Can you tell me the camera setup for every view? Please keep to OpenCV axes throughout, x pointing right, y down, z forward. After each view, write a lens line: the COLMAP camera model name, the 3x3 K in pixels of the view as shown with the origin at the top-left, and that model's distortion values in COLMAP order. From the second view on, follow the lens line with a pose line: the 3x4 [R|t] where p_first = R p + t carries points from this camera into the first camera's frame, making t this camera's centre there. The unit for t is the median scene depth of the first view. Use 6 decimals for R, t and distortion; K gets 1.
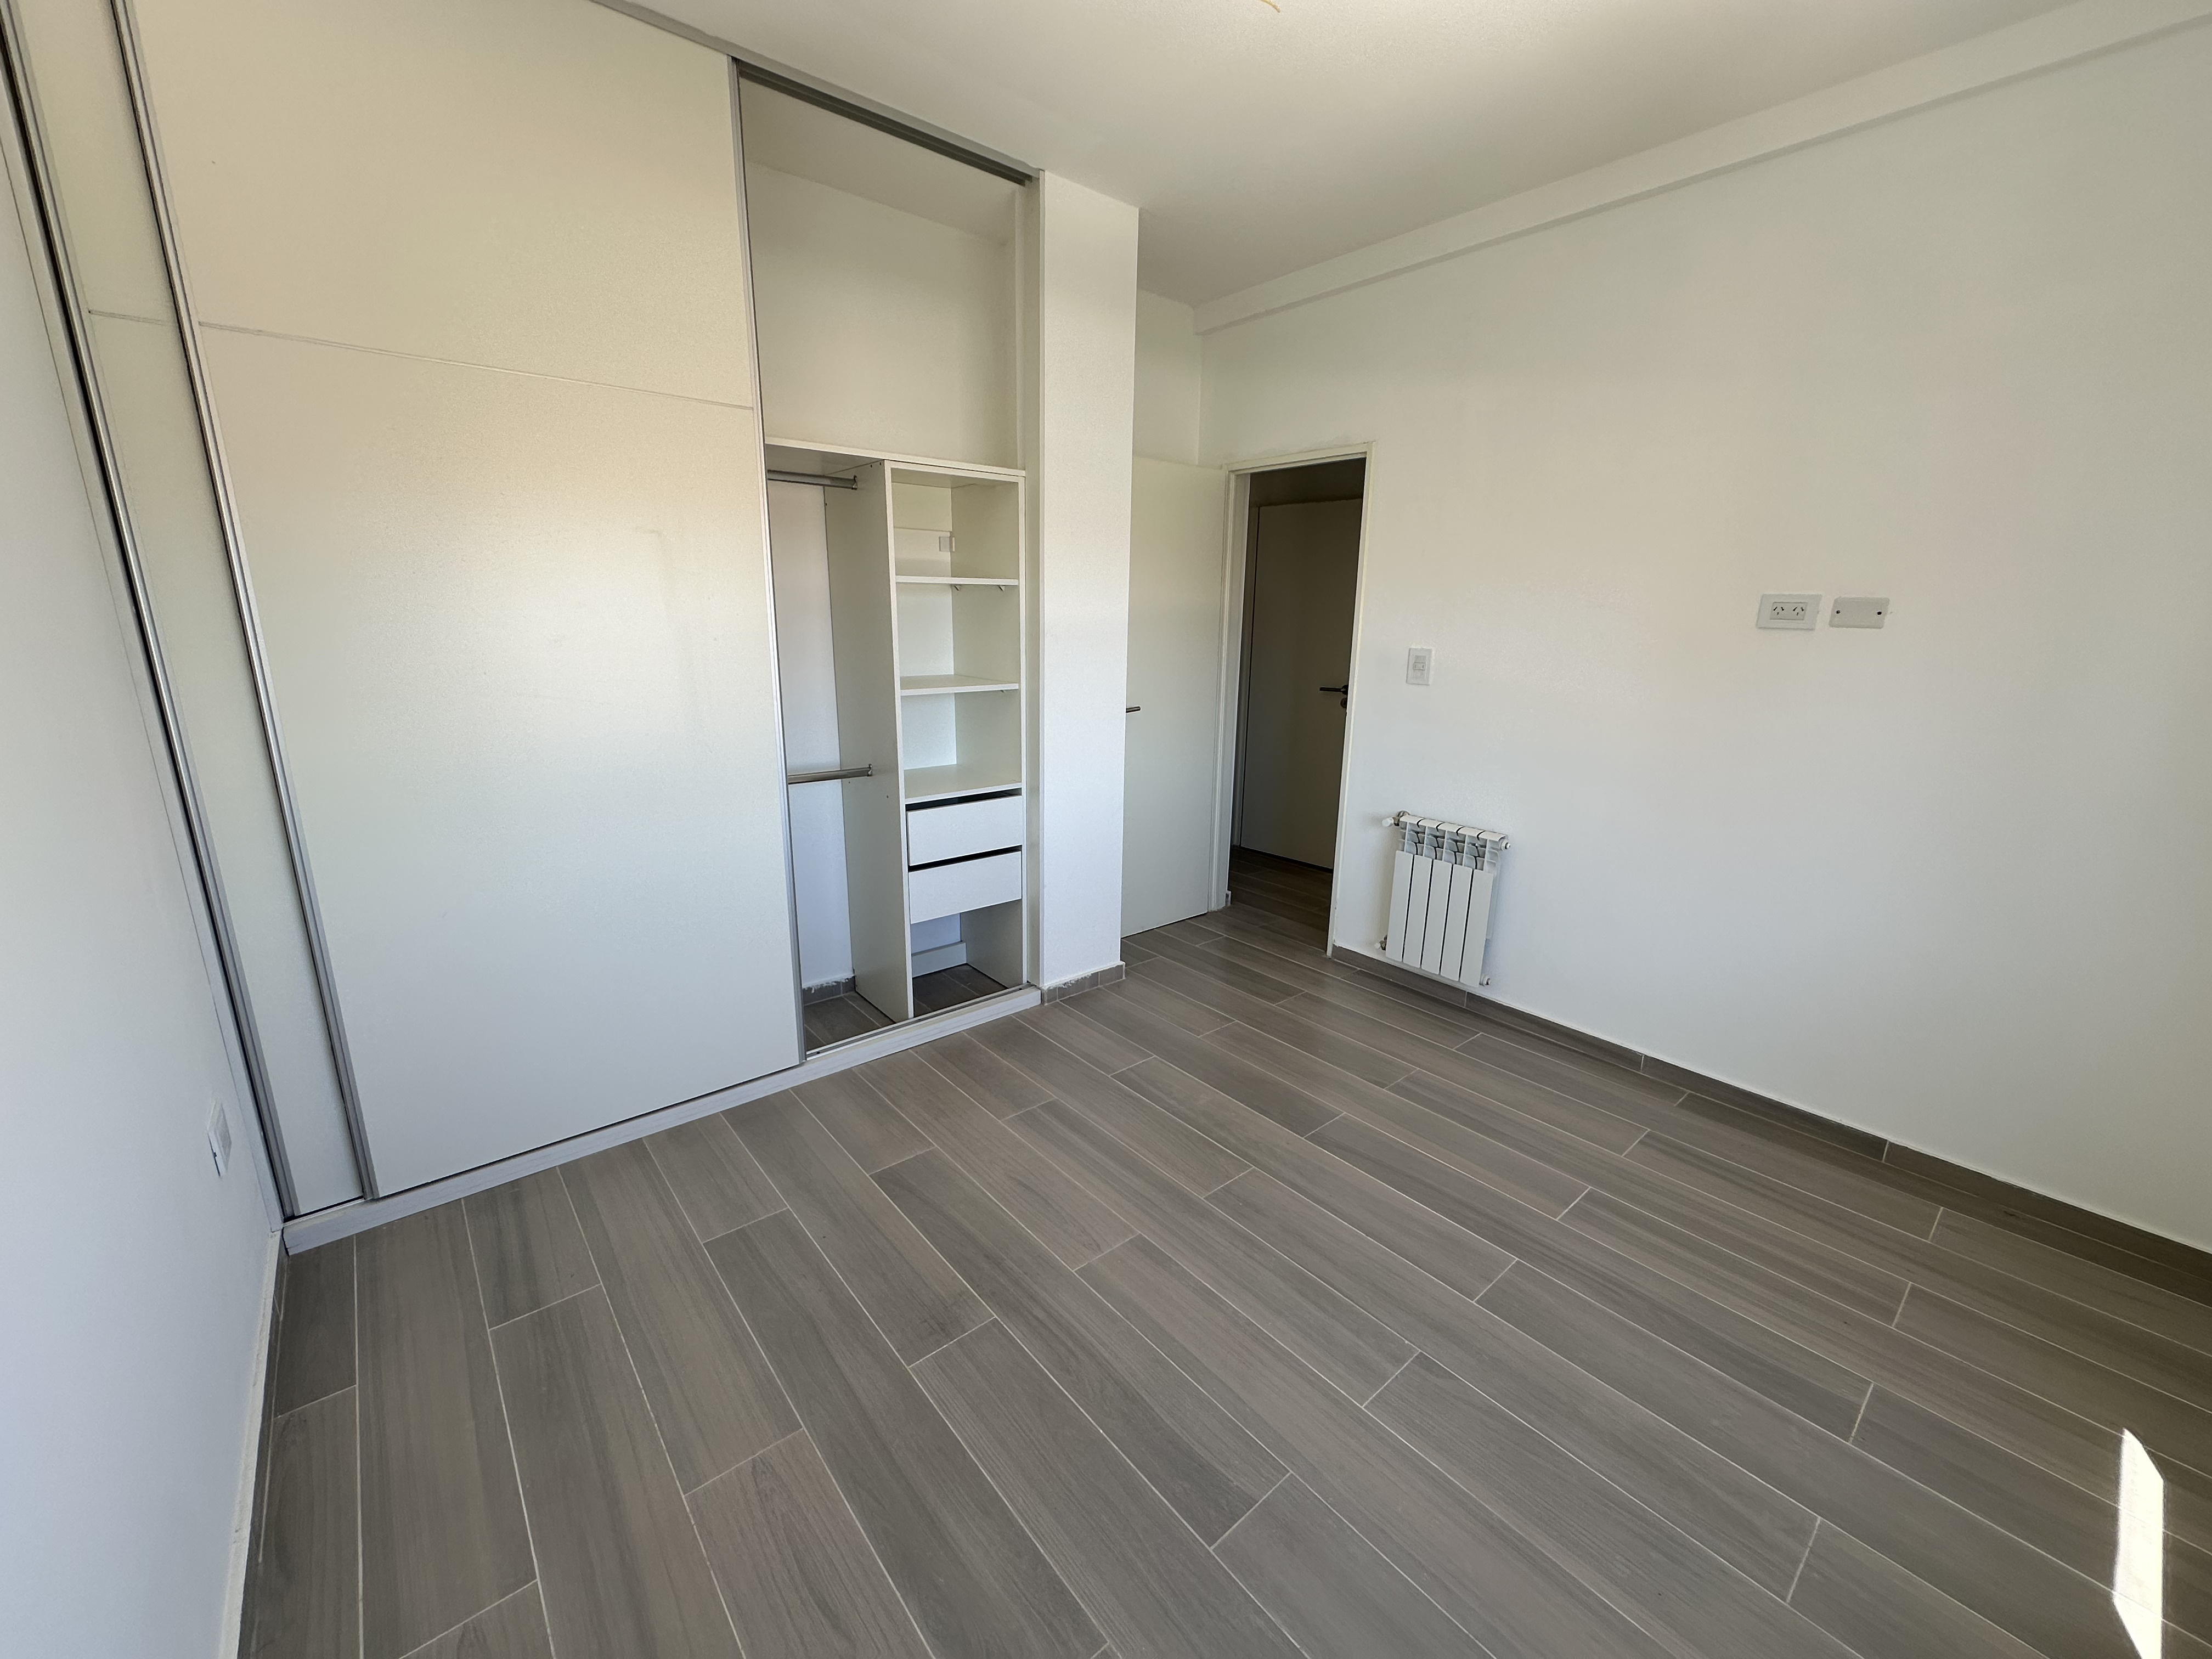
lens RADIAL K [[881.5, 0, 1104.5], [0, 881.5, 826.7], [0, 0, 1]] dist [-0.007766, 0.001159]
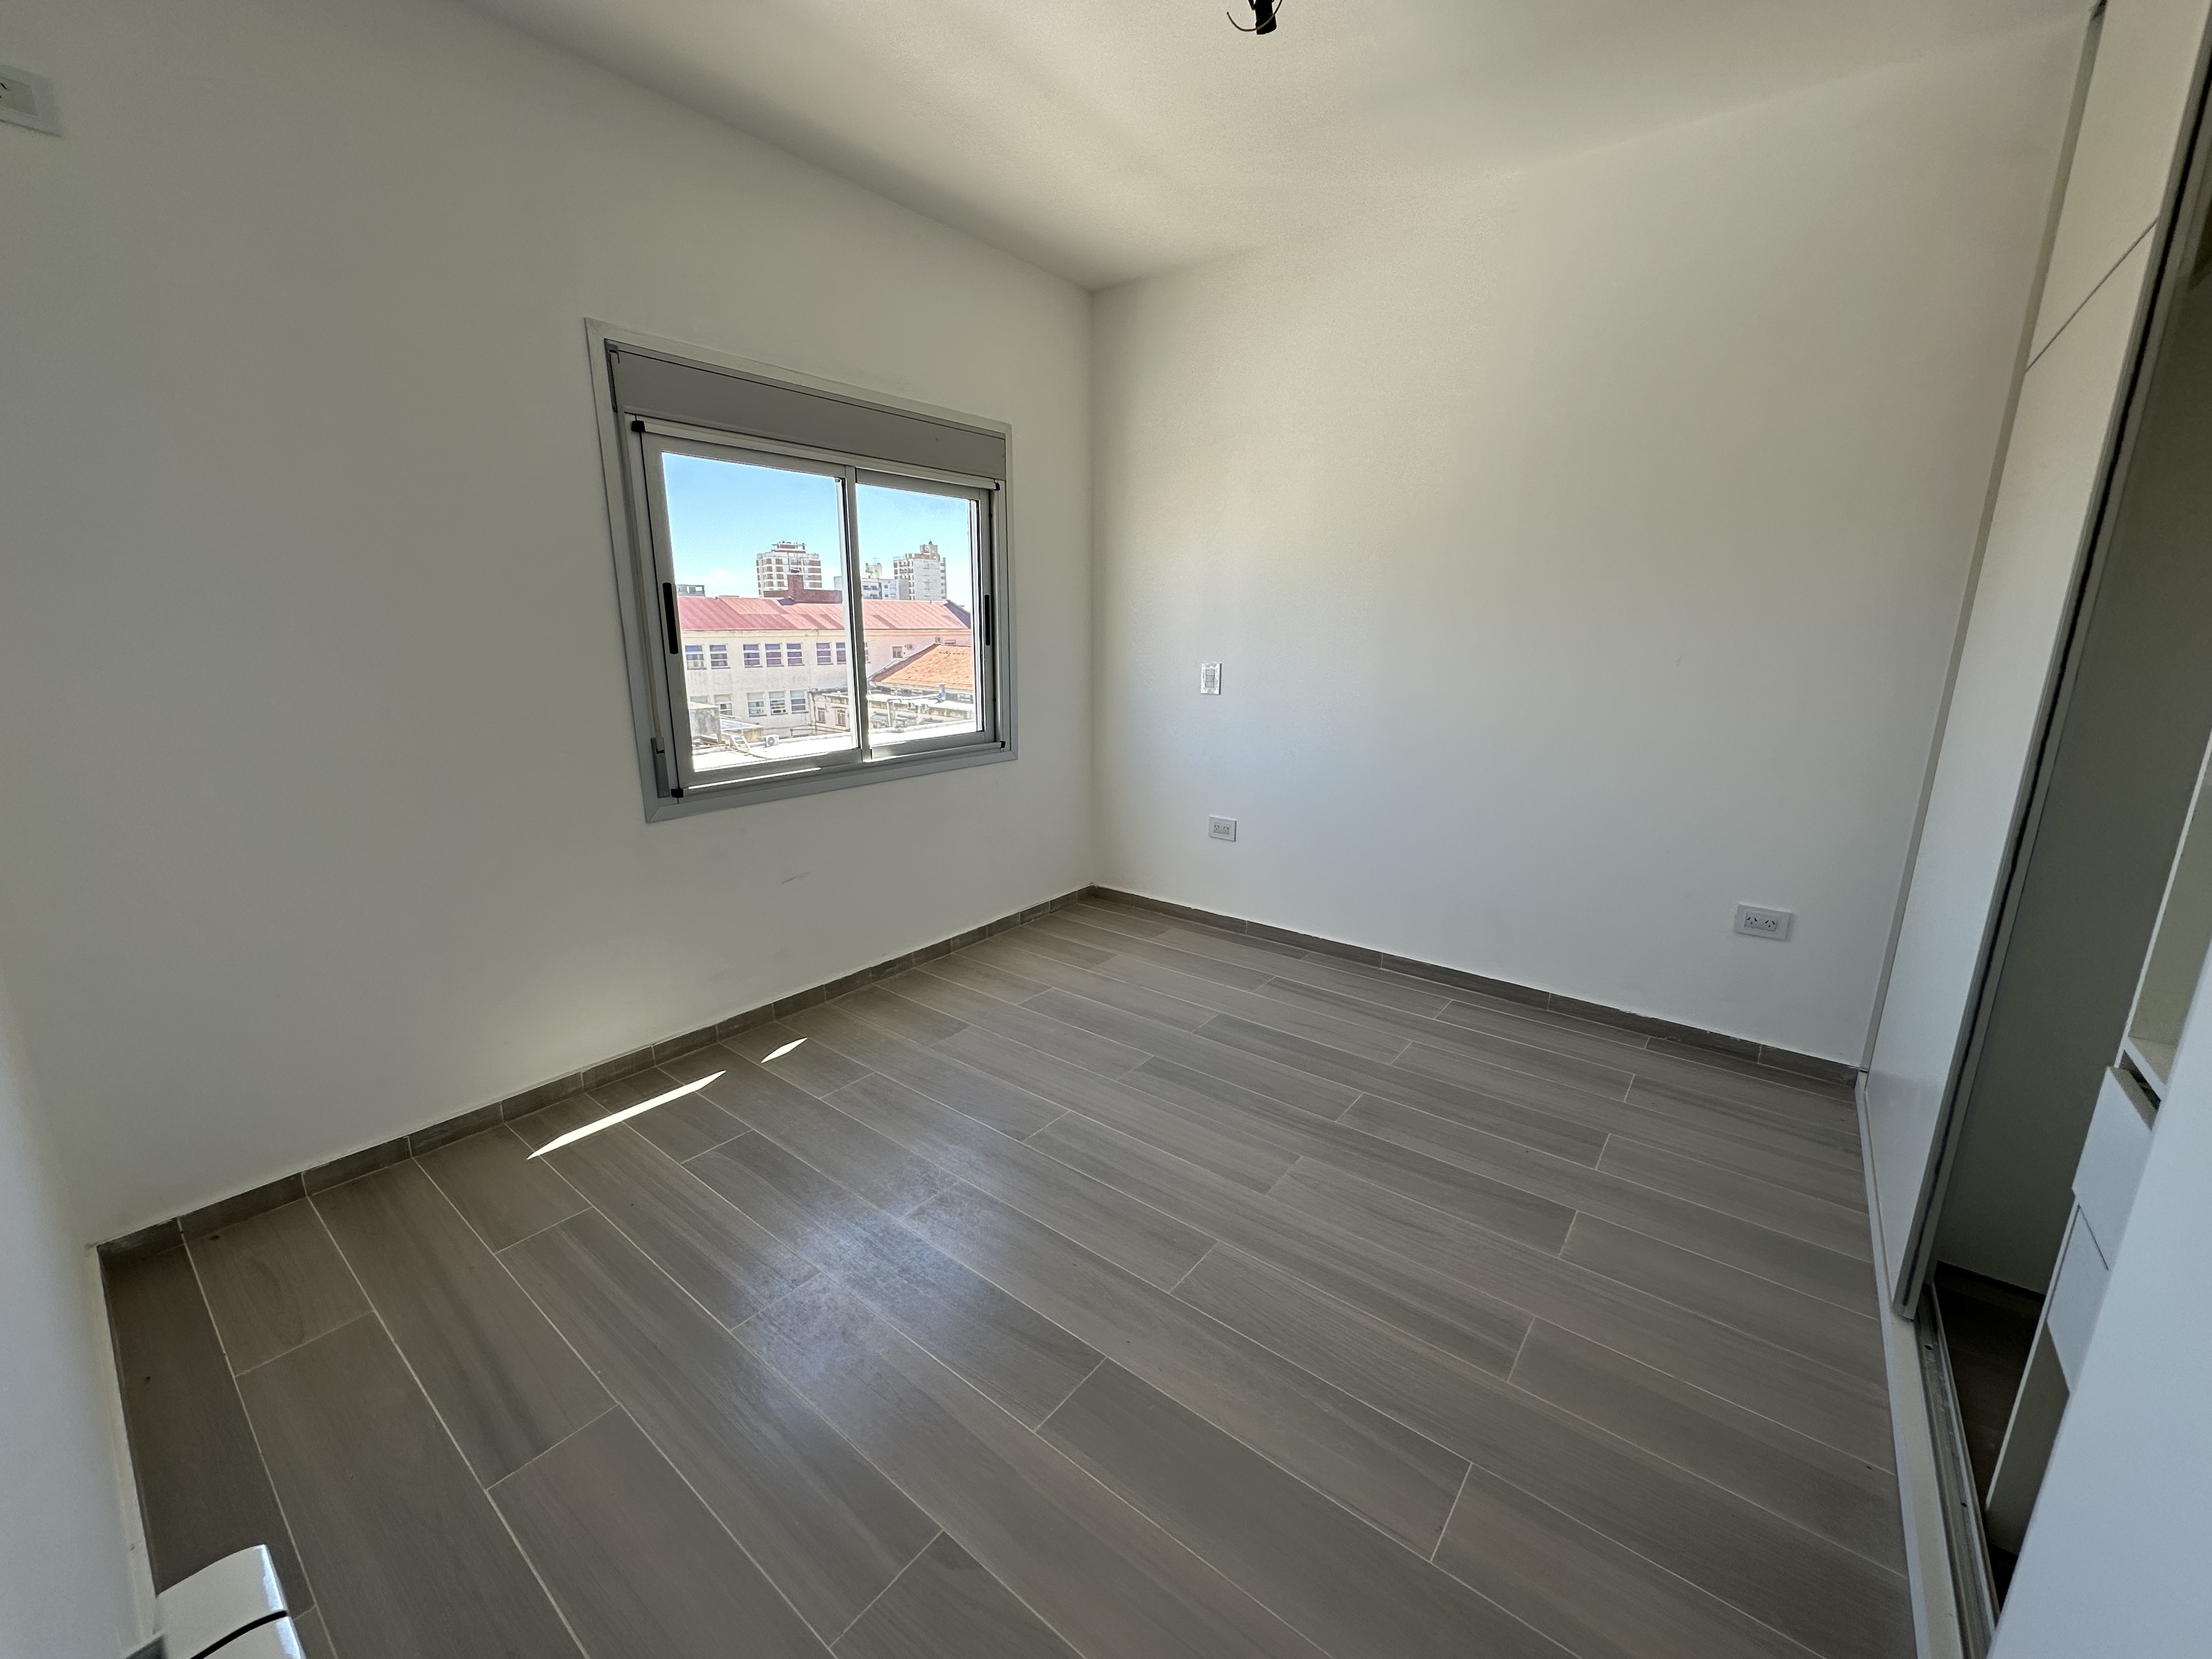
lens RADIAL K [[881.5, 0, 1105.6], [0, 881.5, 823.3], [0, 0, 1]] dist [-0.007766, 0.001159]
pose [[-0.979201, 0.032442, -0.200283, 0.452658], [-0.061809, 0.892516, 0.446761, -0.406332], [0.193250, 0.449848, -0.871947, 1.838576]]
